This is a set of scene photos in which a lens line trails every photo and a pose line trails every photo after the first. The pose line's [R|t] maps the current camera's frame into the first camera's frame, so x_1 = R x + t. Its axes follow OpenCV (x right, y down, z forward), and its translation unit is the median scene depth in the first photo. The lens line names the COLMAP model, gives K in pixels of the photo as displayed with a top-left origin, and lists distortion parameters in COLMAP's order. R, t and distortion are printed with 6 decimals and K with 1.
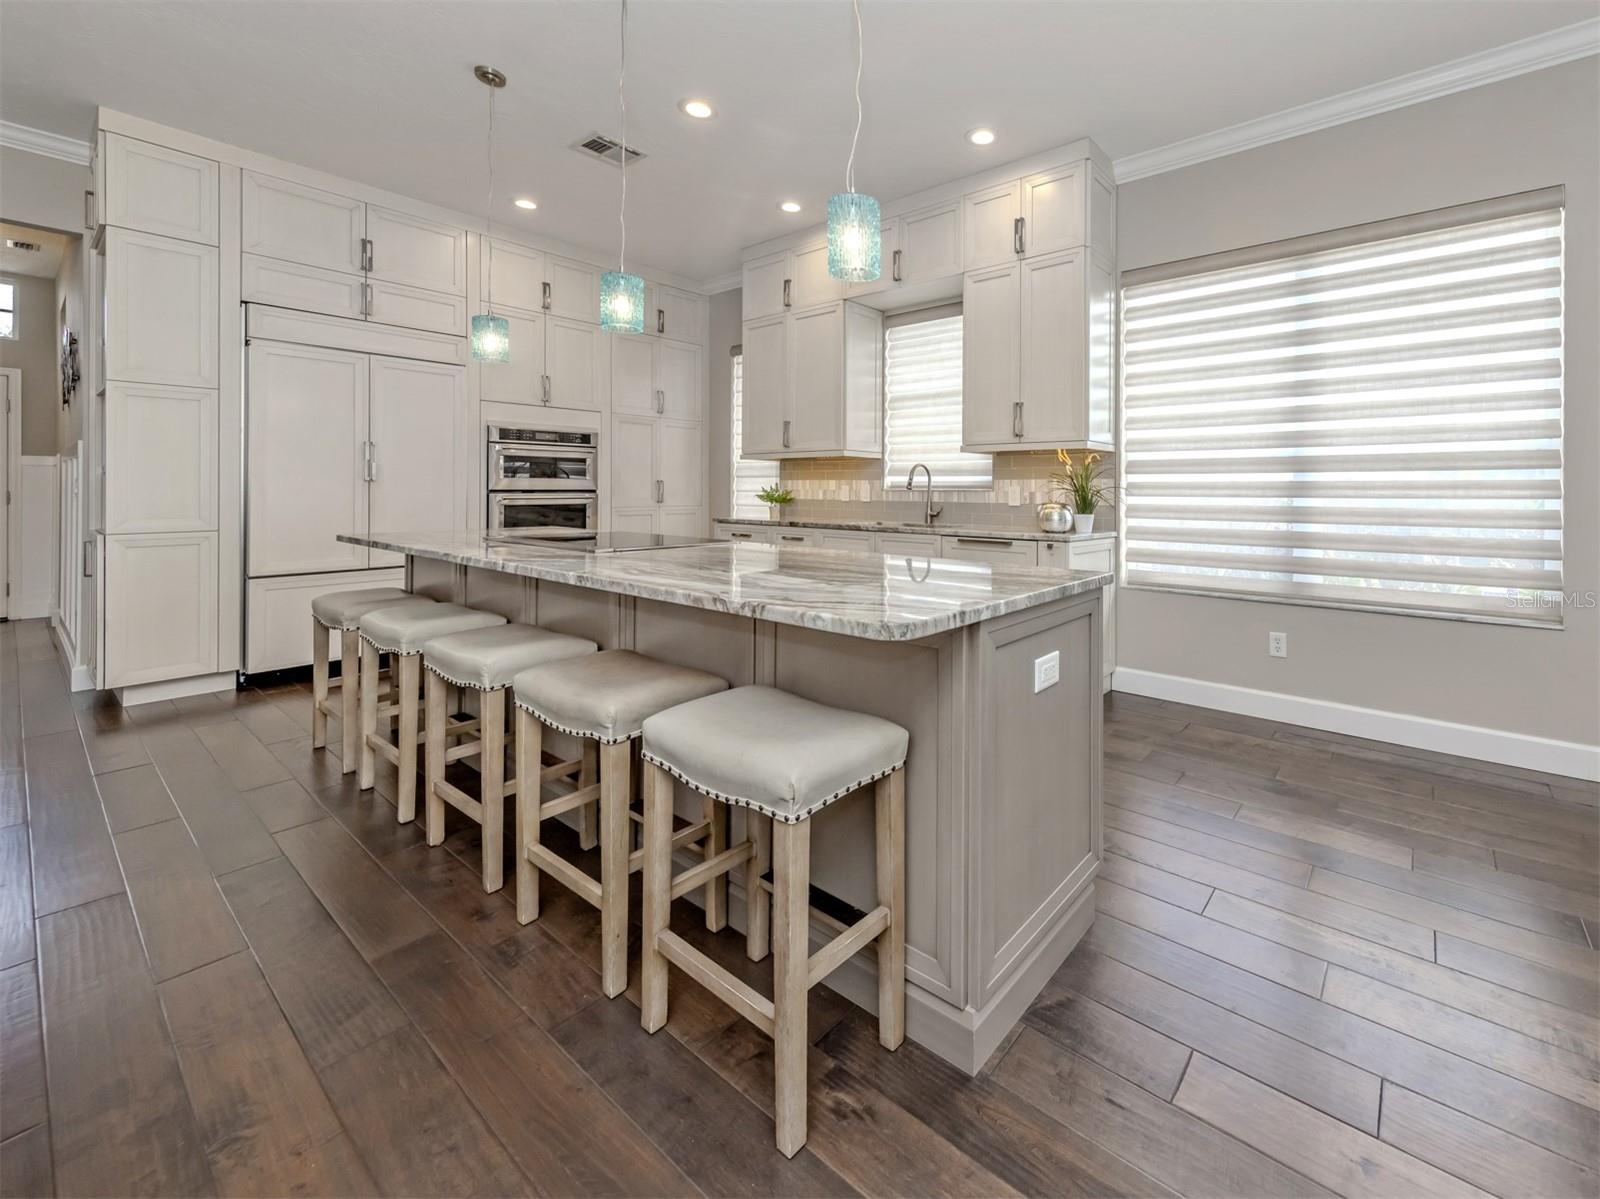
lens RADIAL K [[671.1, 0, 933.2], [0, 671.1, 484.5], [0, 0, 1]] dist [0.018789, -0.000898]
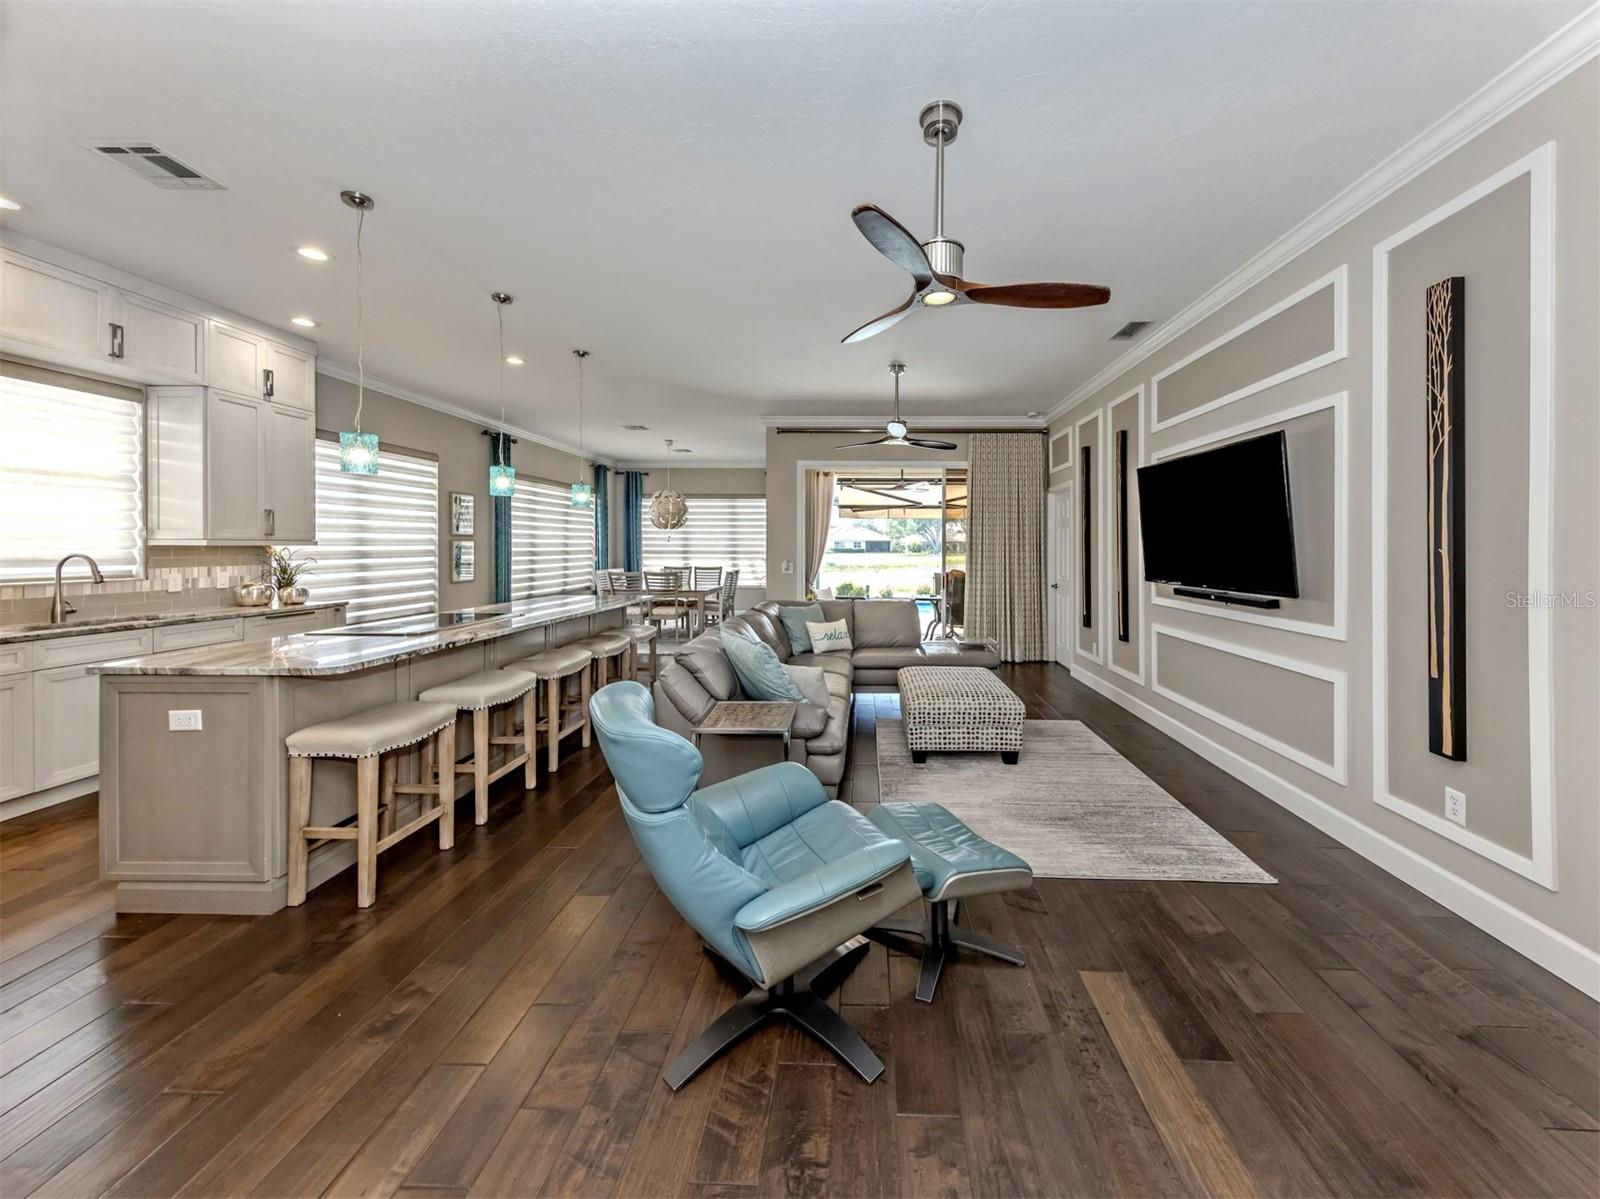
lens RADIAL K [[589.6, 0, 852.4], [0, 589.6, 538.4], [0, 0, 1]] dist [0.006352, -0.000604]
pose [[-0.571570, 0.003790, 0.820544, -1.231162], [-0.012705, 0.999829, -0.013468, -0.053581], [-0.820455, -0.018123, -0.571424, 0.604839]]
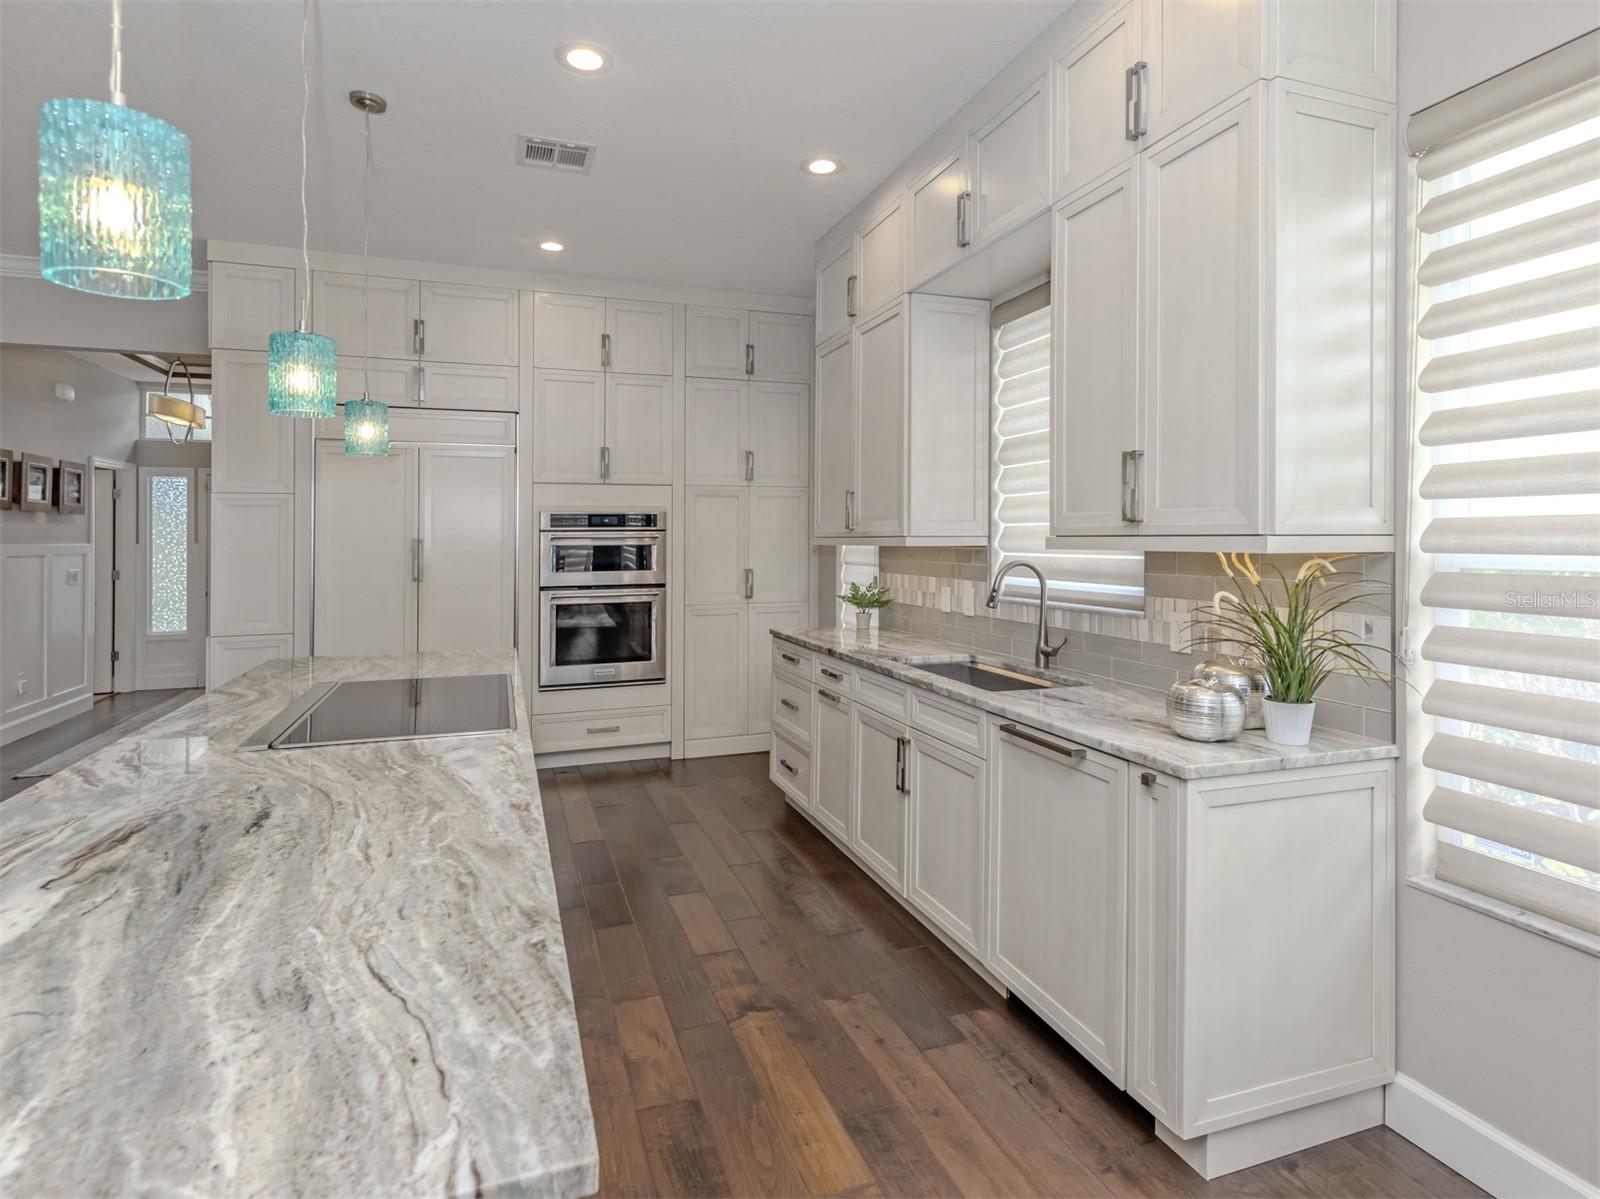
lens RADIAL K [[852.7, 0, 791.1], [0, 852.7, 530.7], [0, 0, 1]] dist [0.011567, -0.001881]
pose [[0.821915, -0.012800, -0.569466, 0.228598], [0.011009, 0.999918, -0.006585, -0.053428], [0.569503, -0.000857, 0.821989, 0.299801]]
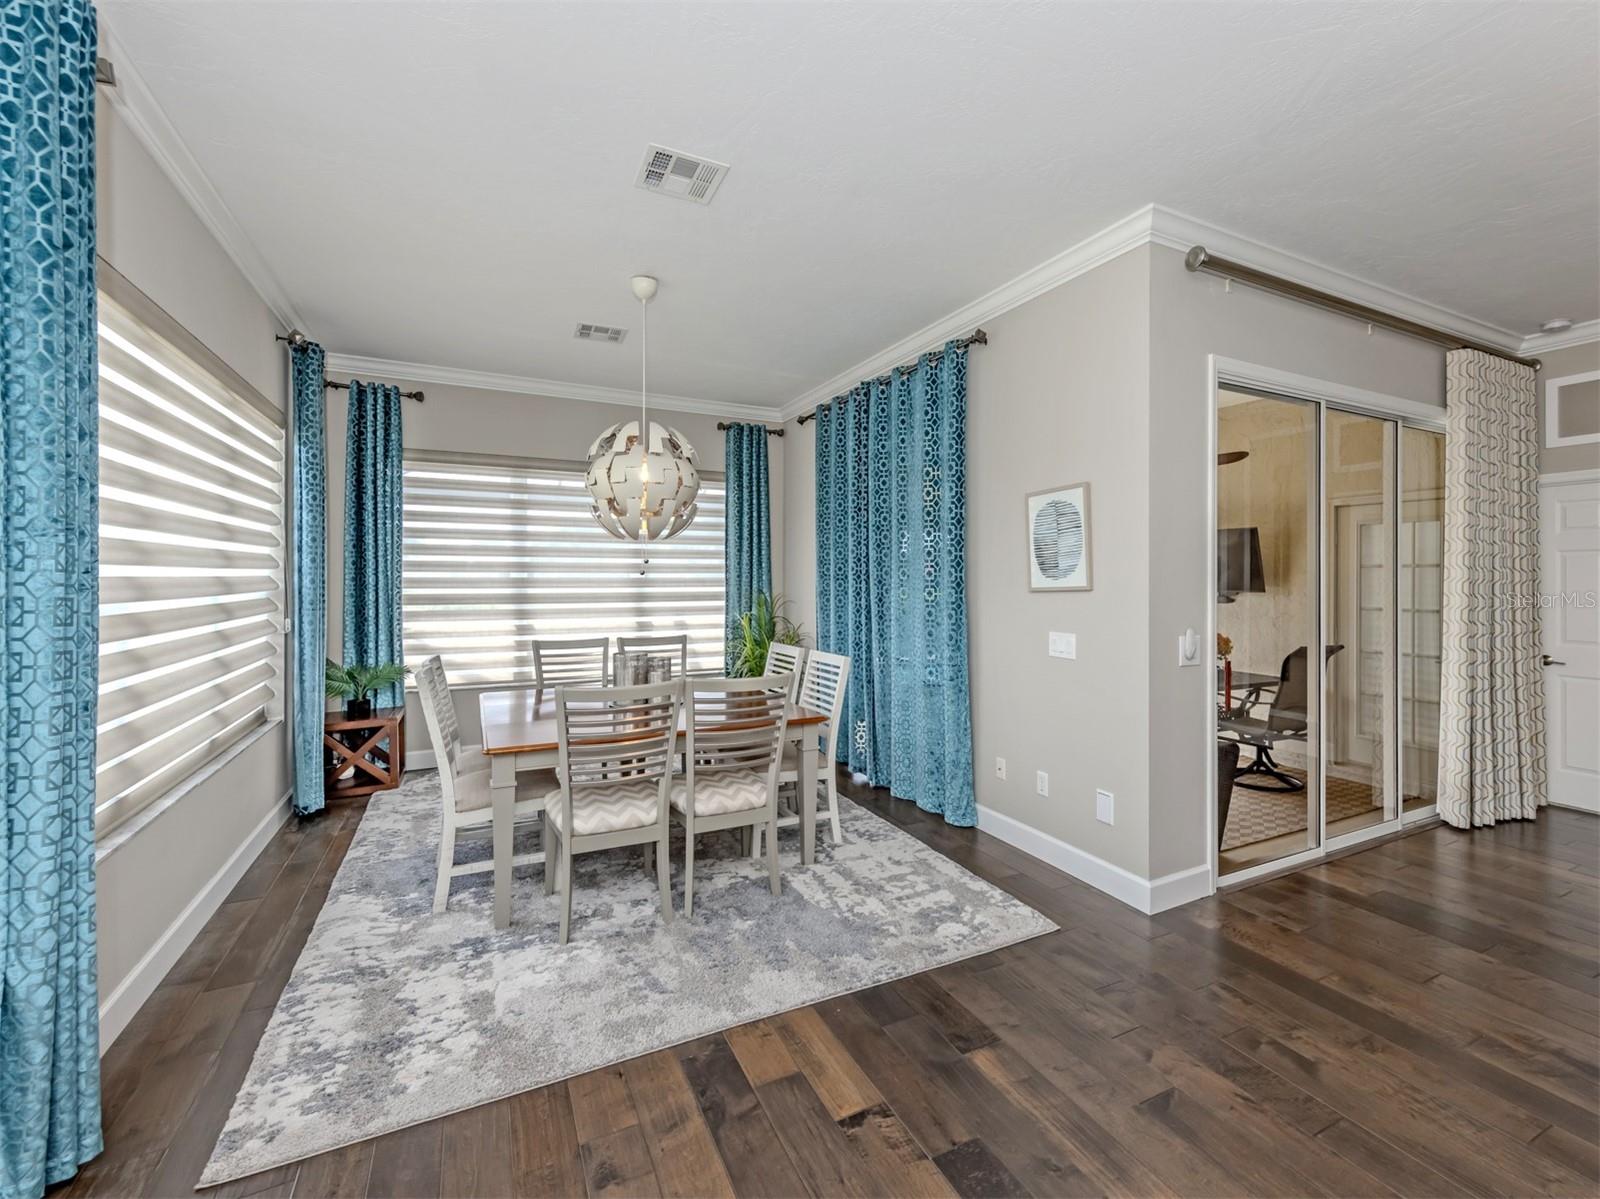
lens RADIAL K [[684.9, 0, 831.0], [0, 684.9, 576.9], [0, 0, 1]] dist [0.005856, -0.000031]
pose [[-0.894392, -0.007251, 0.447225, 0.222172], [-0.011879, 0.999901, -0.007544, -0.056799], [-0.447126, -0.012060, -0.894390, 0.596177]]
